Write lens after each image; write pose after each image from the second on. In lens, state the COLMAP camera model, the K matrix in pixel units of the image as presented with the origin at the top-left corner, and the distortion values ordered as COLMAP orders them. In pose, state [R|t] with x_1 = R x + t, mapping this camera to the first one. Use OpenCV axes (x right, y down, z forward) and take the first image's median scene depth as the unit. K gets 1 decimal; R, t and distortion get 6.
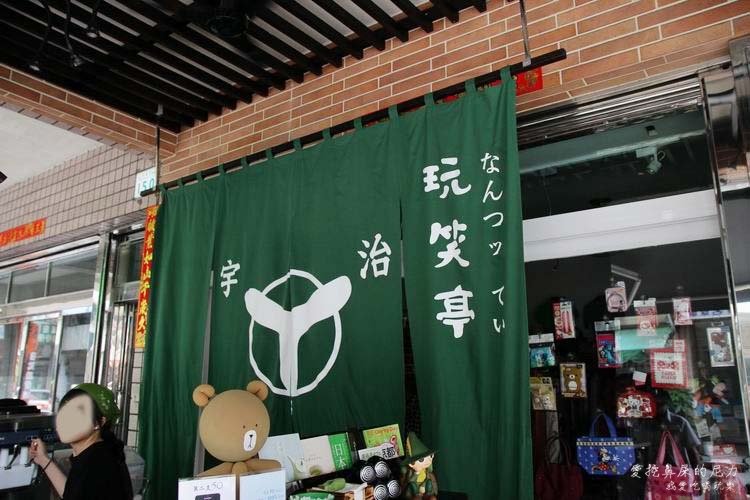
lens RADIAL K [[579.3, 0, 375.0], [0, 579.3, 250.0], [0, 0, 1]] dist [-0.091926, 0.005765]
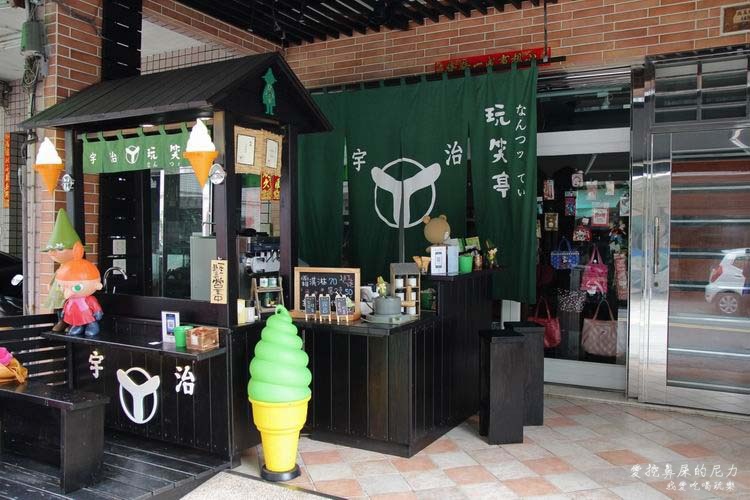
lens RADIAL K [[691.0, 0, 375.0], [0, 691.0, 250.0], [0, 0, 1]] dist [-0.076555, 0.001683]
pose [[0.993192, 0.009607, 0.116089, -0.501303], [-0.036587, 0.971886, 0.232591, -0.191460], [-0.110591, -0.235255, 0.965621, -1.169315]]
